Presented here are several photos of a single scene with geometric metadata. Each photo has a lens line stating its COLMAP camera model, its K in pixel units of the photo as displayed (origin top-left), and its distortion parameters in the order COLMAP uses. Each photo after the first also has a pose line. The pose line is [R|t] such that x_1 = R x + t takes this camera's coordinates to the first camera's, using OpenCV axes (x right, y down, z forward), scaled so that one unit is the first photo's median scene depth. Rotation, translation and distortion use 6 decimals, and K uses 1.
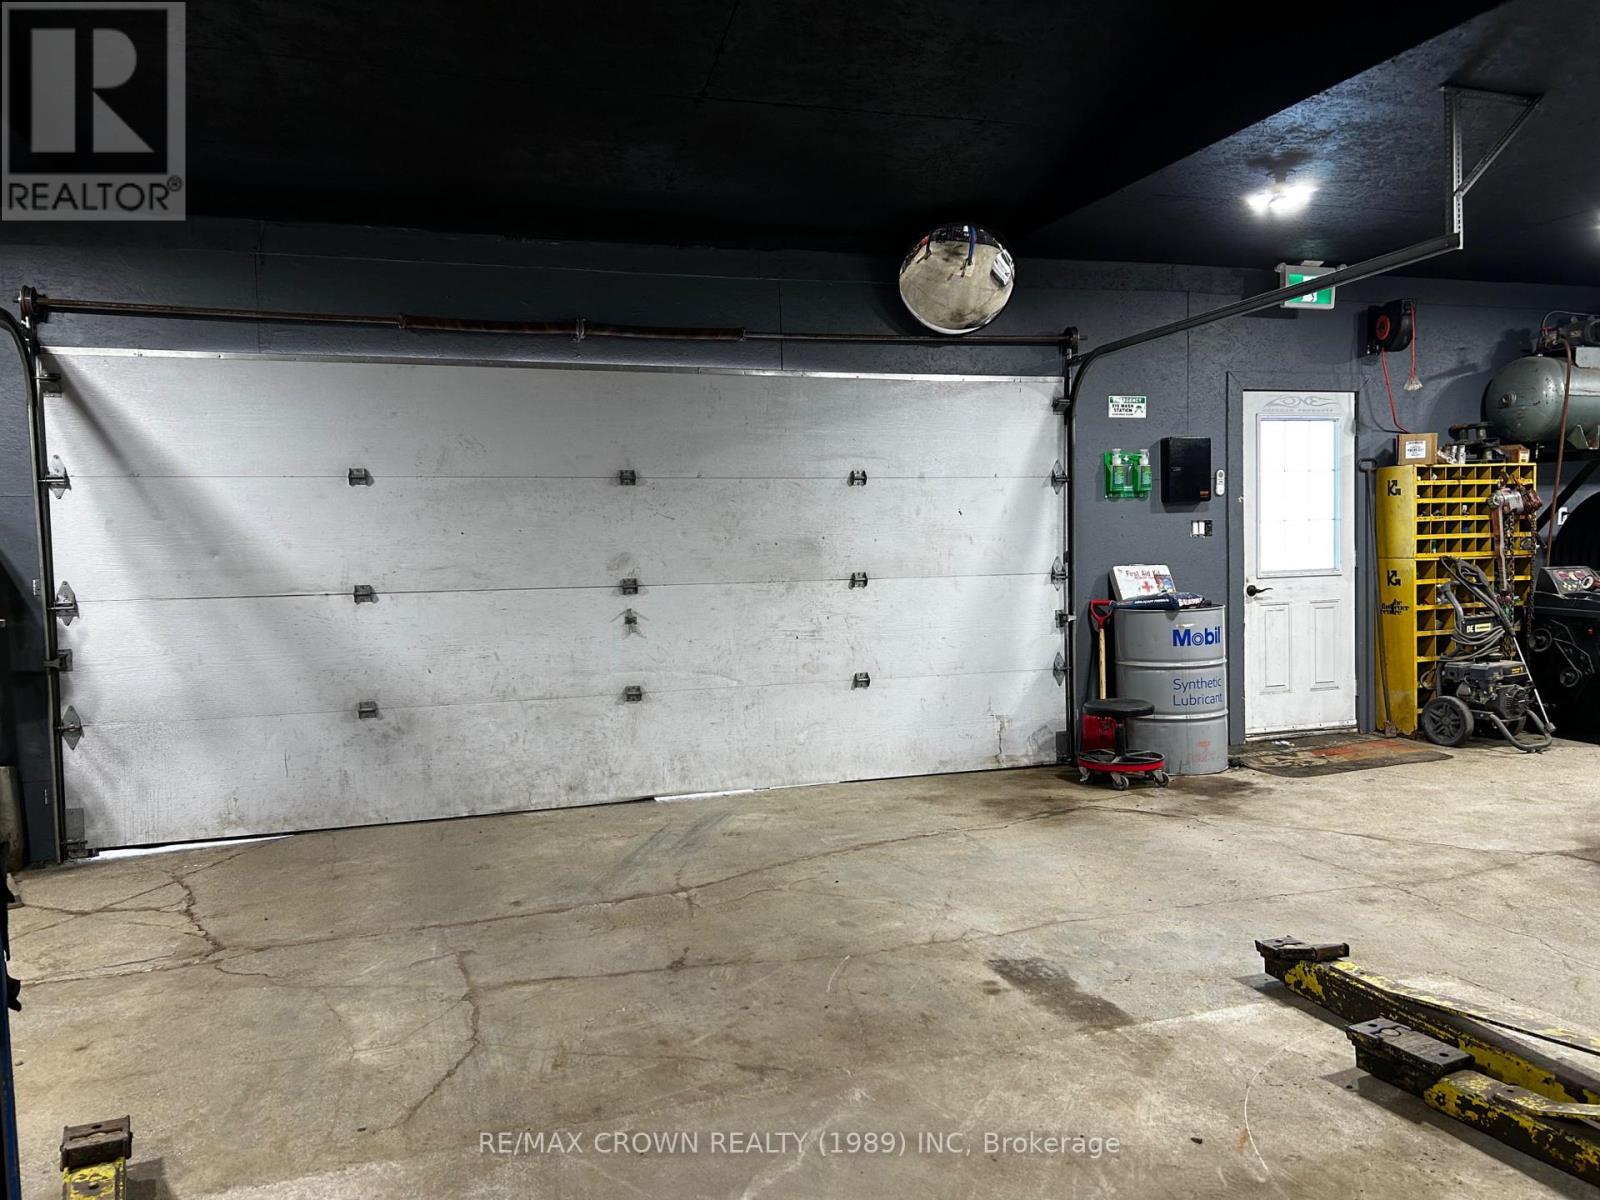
lens RADIAL K [[1203.8, 0, 800.0], [0, 1203.8, 600.0], [0, 0, 1]] dist [0.061672, -0.058428]
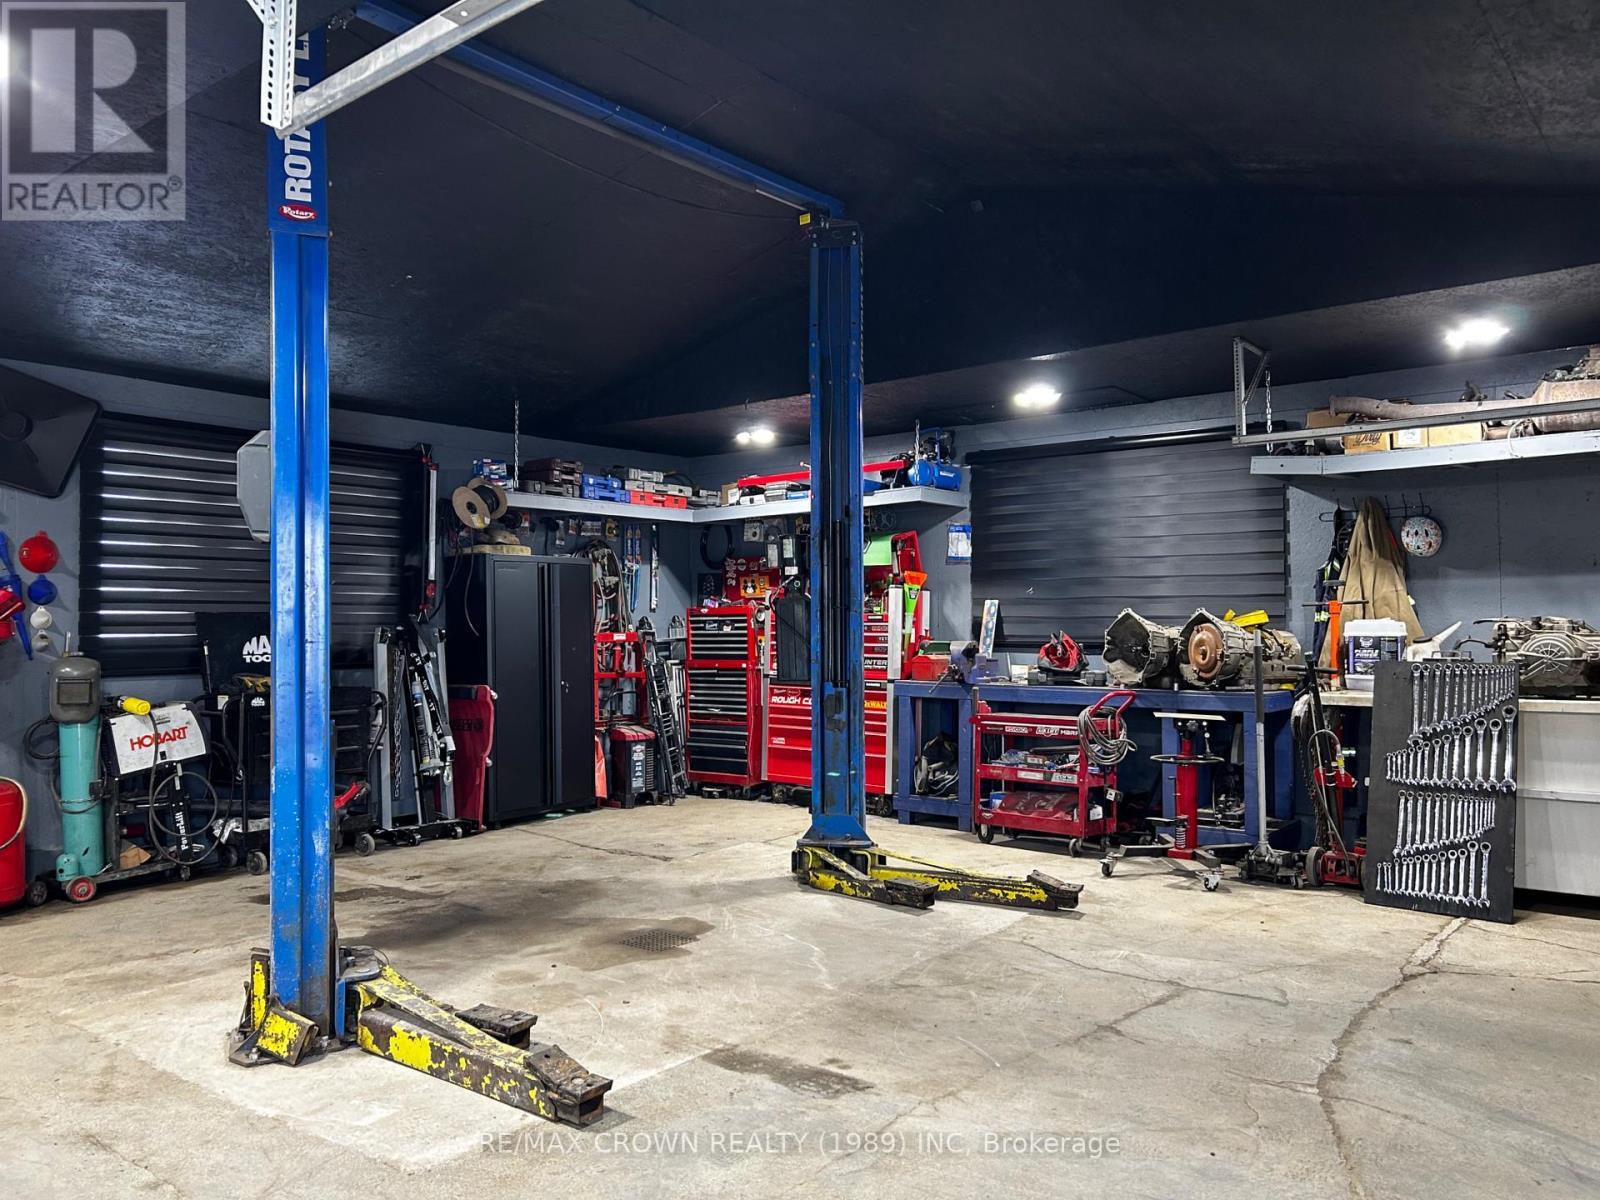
lens RADIAL K [[1203.8, 0, 800.0], [0, 1203.8, 600.0], [0, 0, 1]] dist [0.061672, -0.058428]
pose [[-0.834736, 0.020829, -0.550256, 0.801706], [-0.000001, 0.999284, 0.037827, -0.135828], [0.550650, 0.031576, -0.834139, 1.945450]]
